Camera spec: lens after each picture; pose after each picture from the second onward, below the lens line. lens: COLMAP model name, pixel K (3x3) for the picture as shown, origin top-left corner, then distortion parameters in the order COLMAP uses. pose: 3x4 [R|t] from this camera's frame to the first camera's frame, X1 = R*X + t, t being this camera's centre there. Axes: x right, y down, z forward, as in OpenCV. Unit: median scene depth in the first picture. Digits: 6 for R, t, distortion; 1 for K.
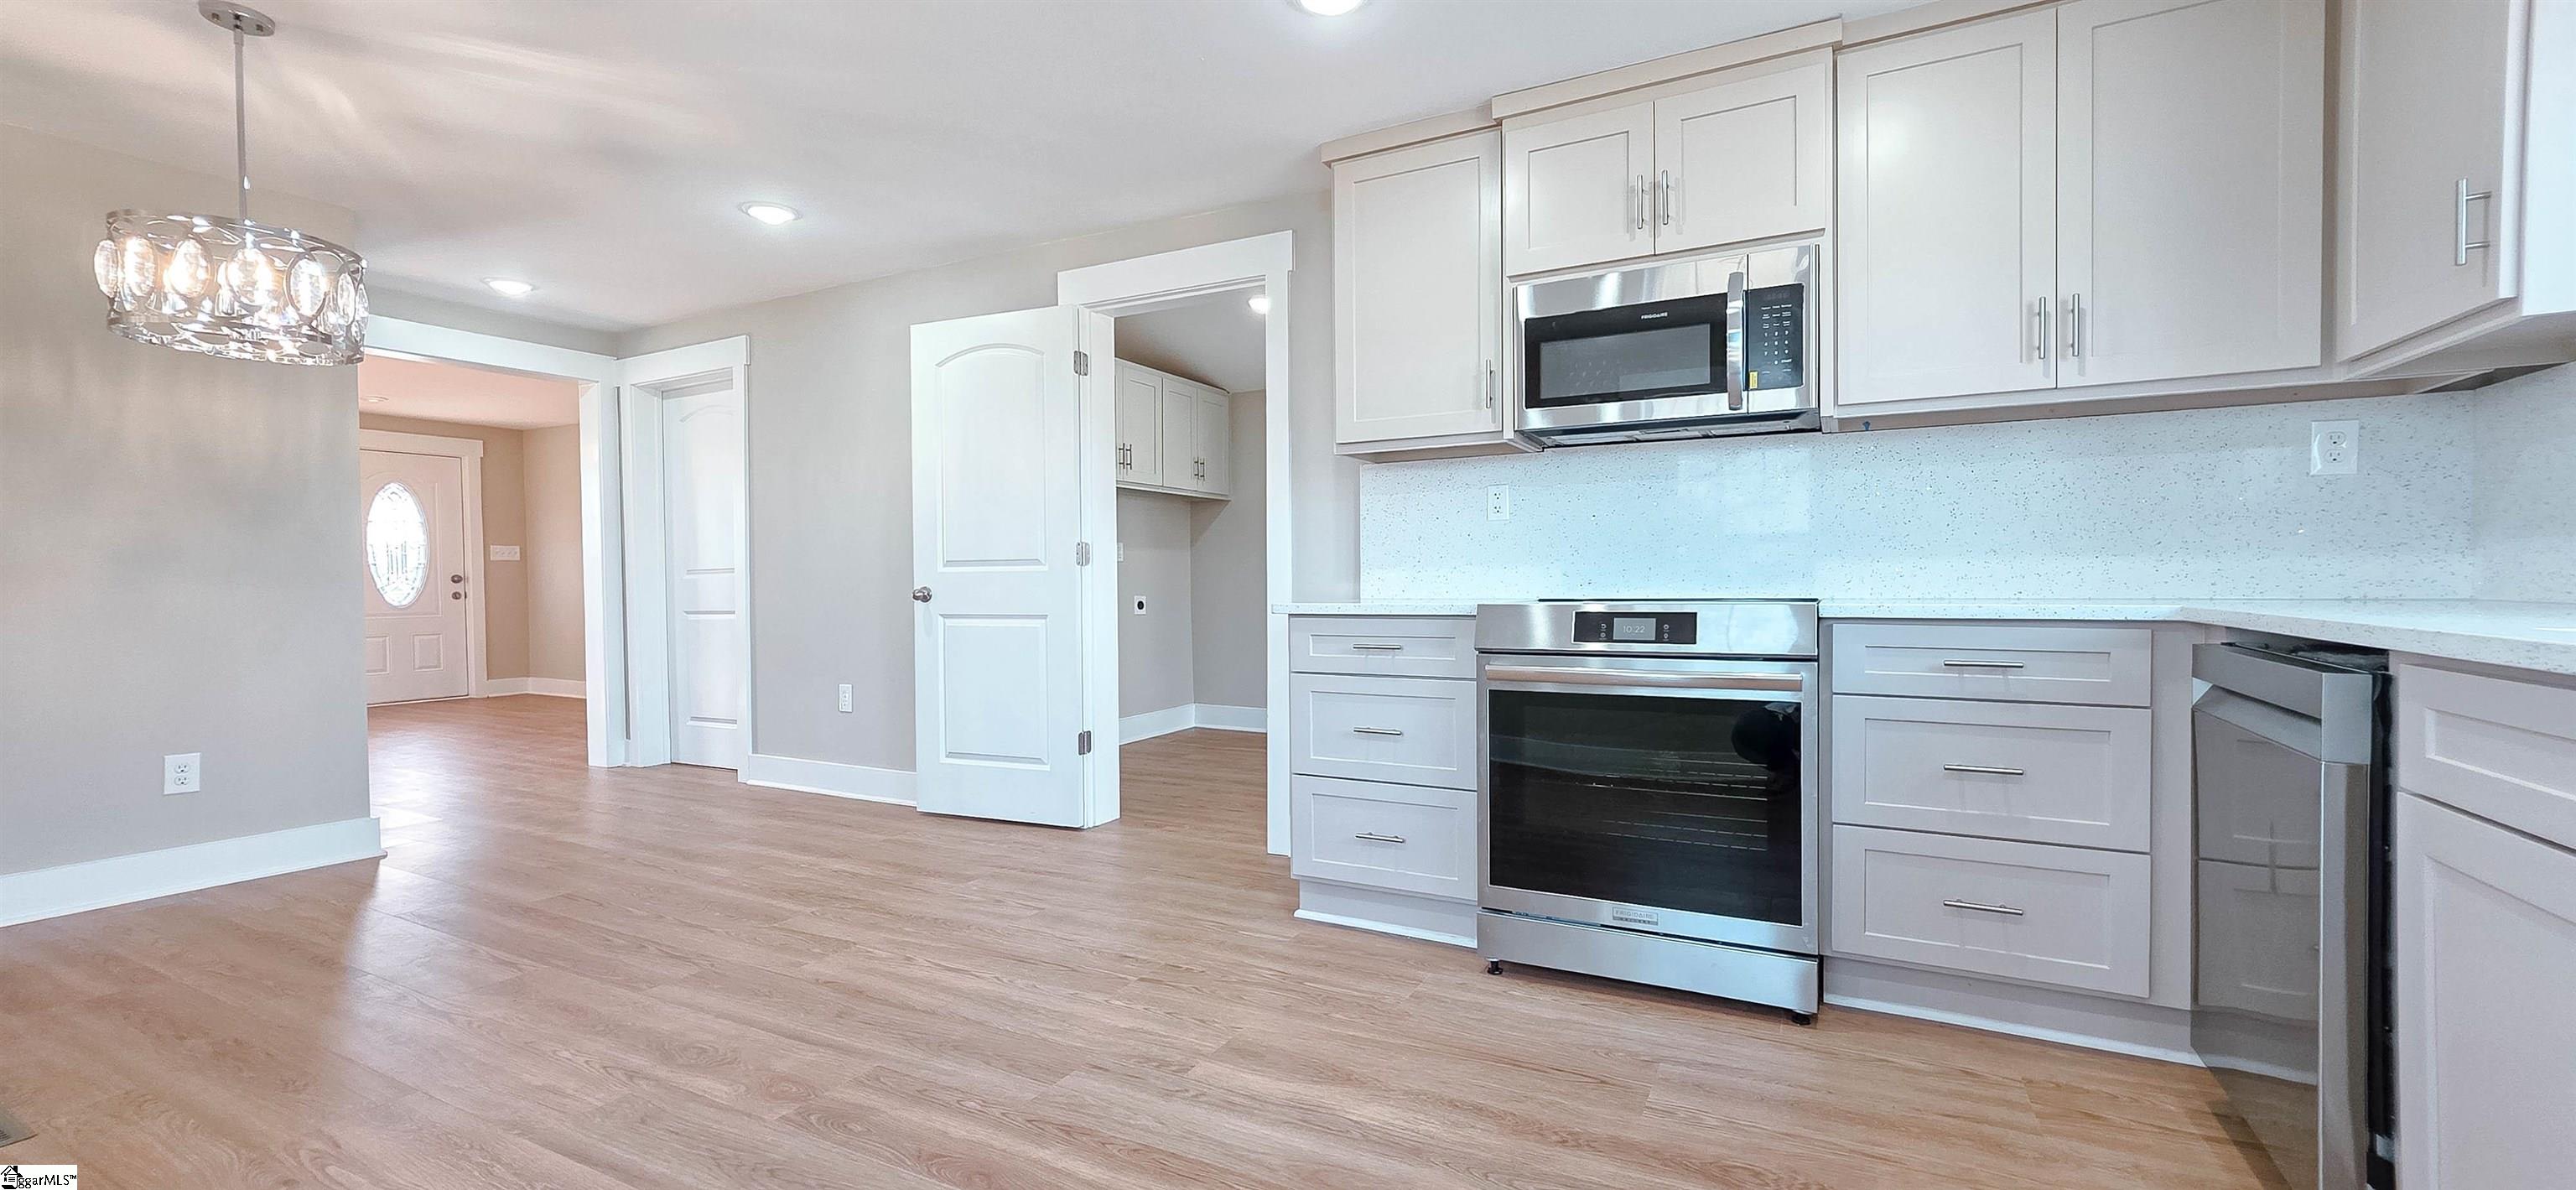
lens RADIAL K [[1040.7, 0, 1287.6], [0, 1040.7, 598.0], [0, 0, 1]] dist [0.008684, 0.001699]
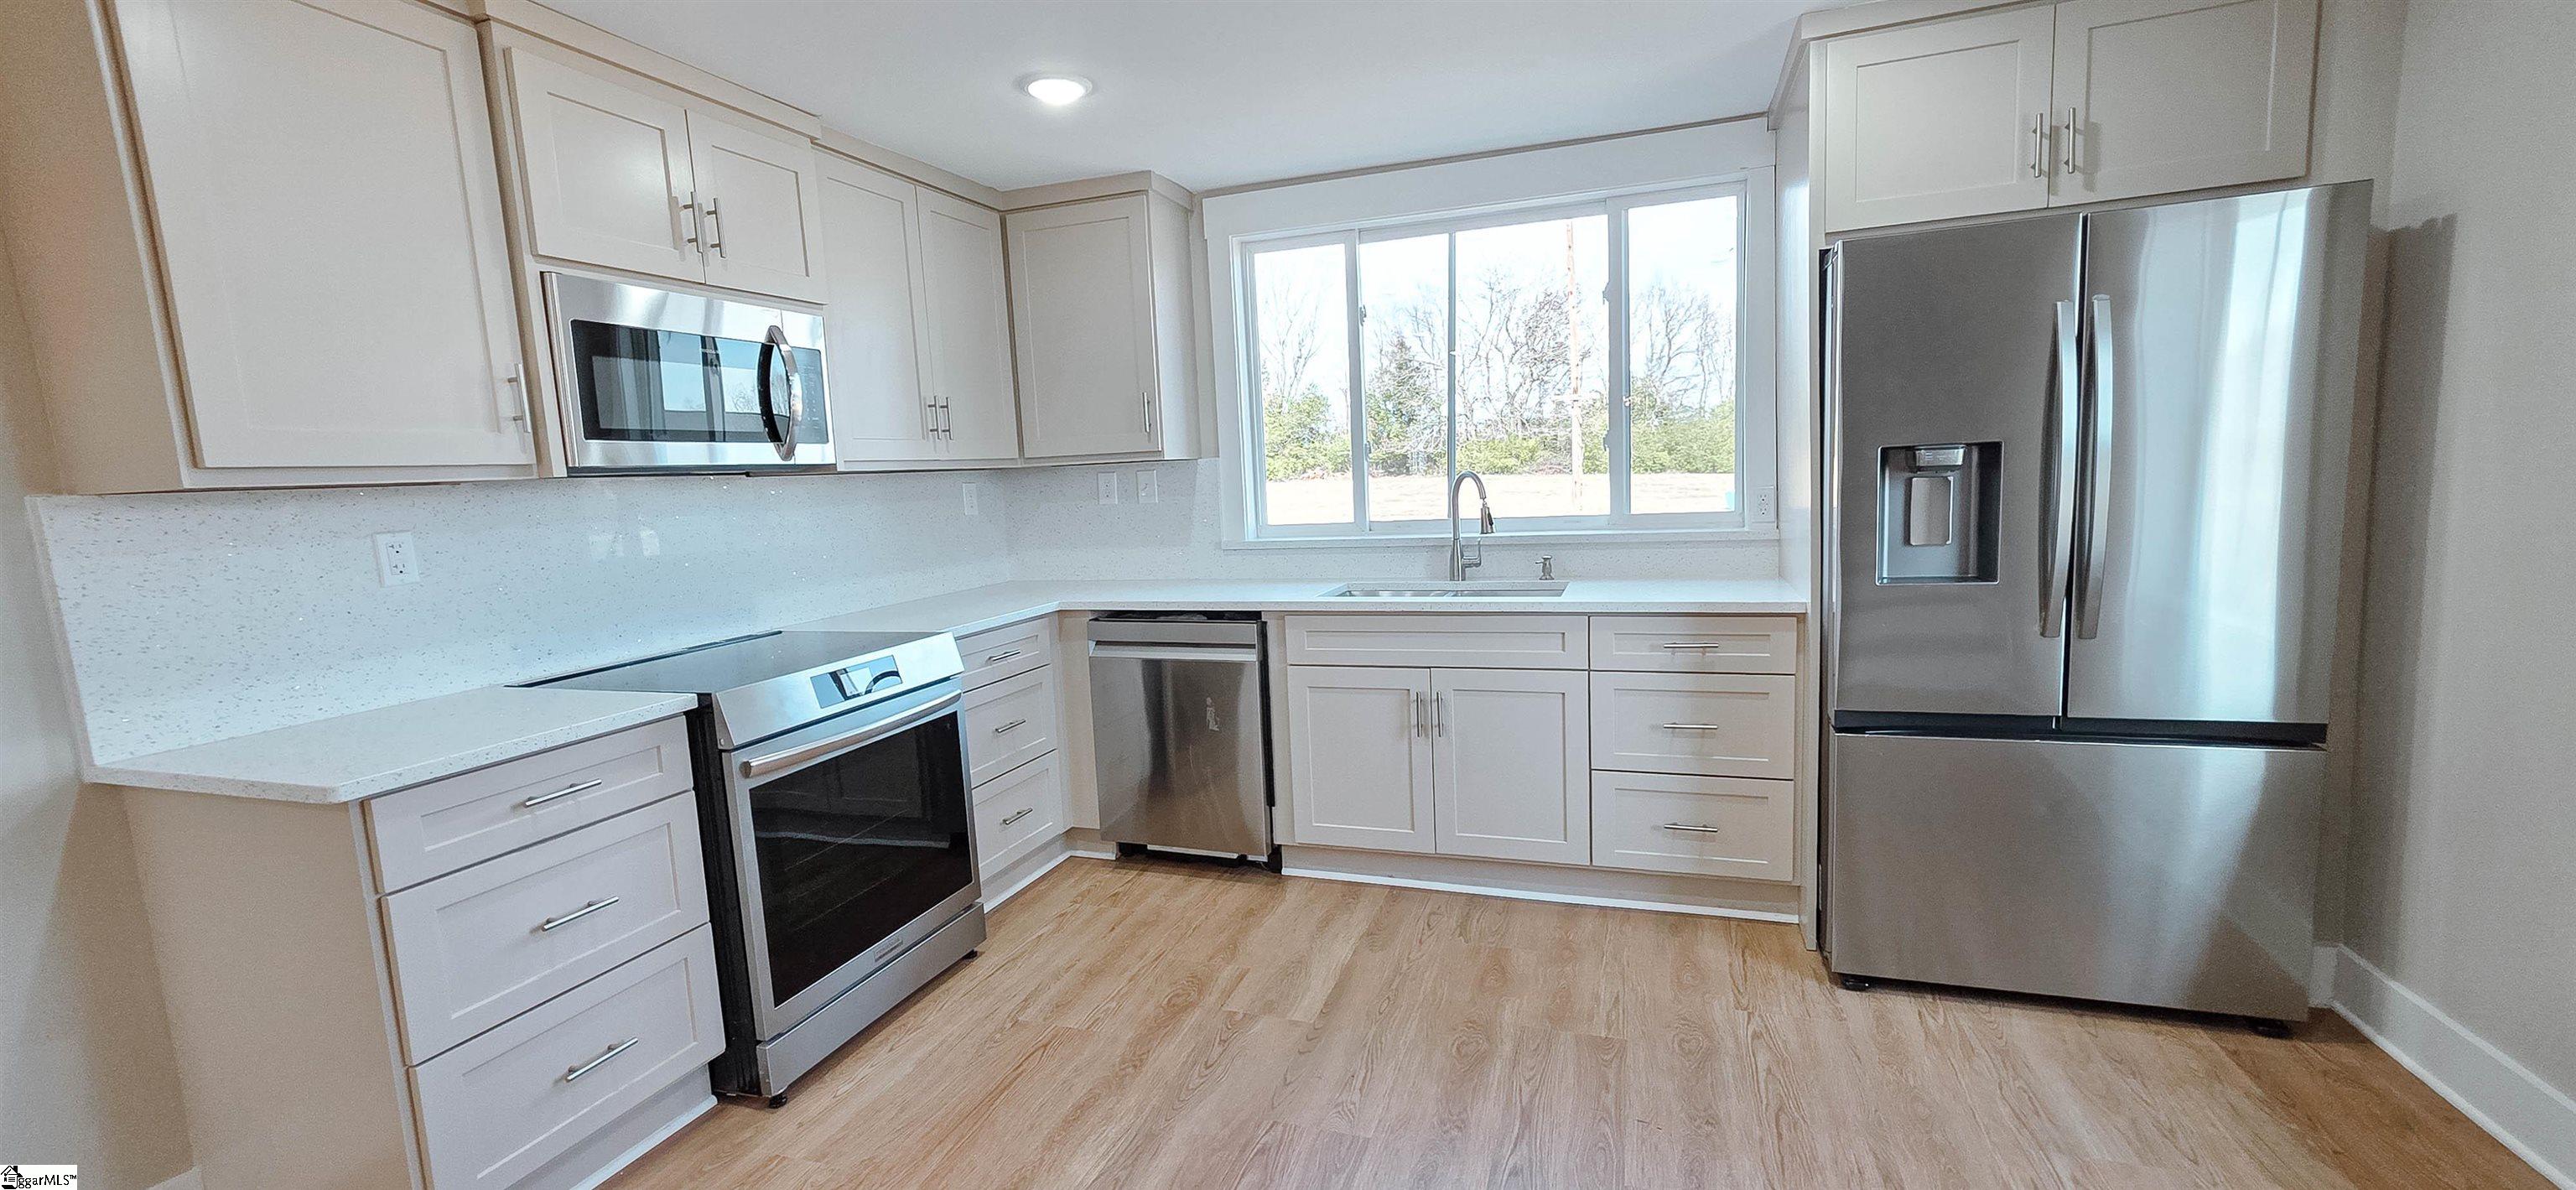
lens RADIAL K [[1040.7, 0, 1290.2], [0, 1040.7, 599.8], [0, 0, 1]] dist [0.008684, 0.001699]
pose [[-0.157890, -0.109488, 0.981368, -0.762916], [0.066467, 0.990402, 0.121189, -0.151965], [-0.985217, 0.084363, -0.149098, 0.754011]]
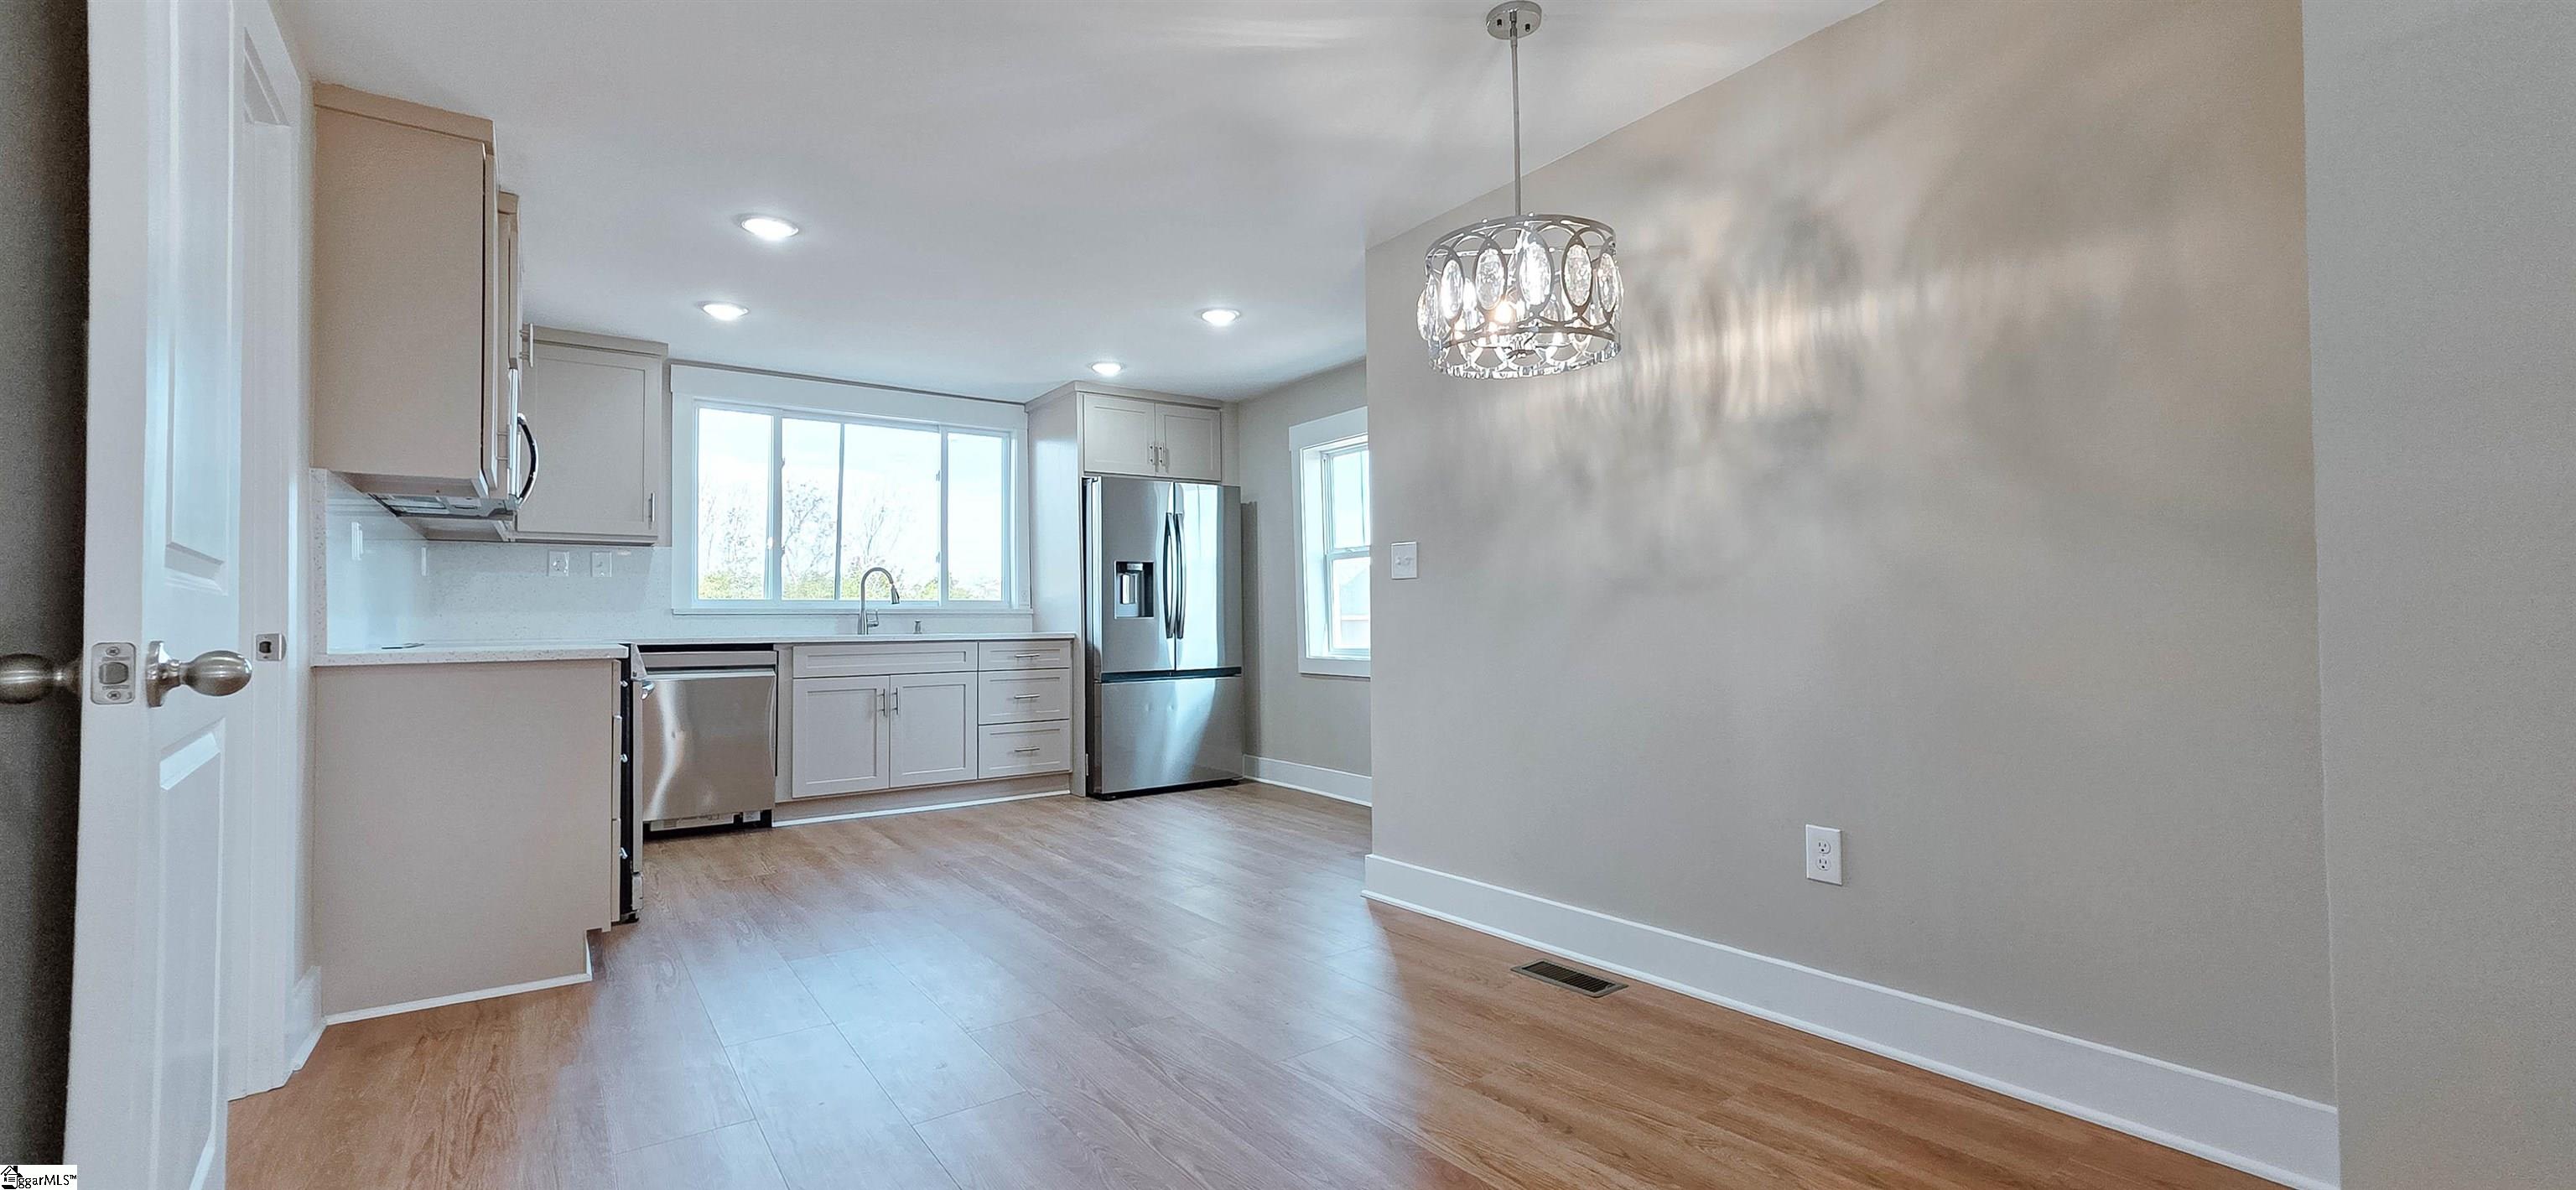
lens RADIAL K [[1040.7, 0, 1285.1], [0, 1040.7, 594.0], [0, 0, 1]] dist [0.008684, 0.001699]
pose [[-0.898910, 0.024981, 0.437420, -1.284529], [0.022977, 0.999687, -0.009875, -0.025081], [-0.437530, 0.001174, -0.899203, 2.083657]]
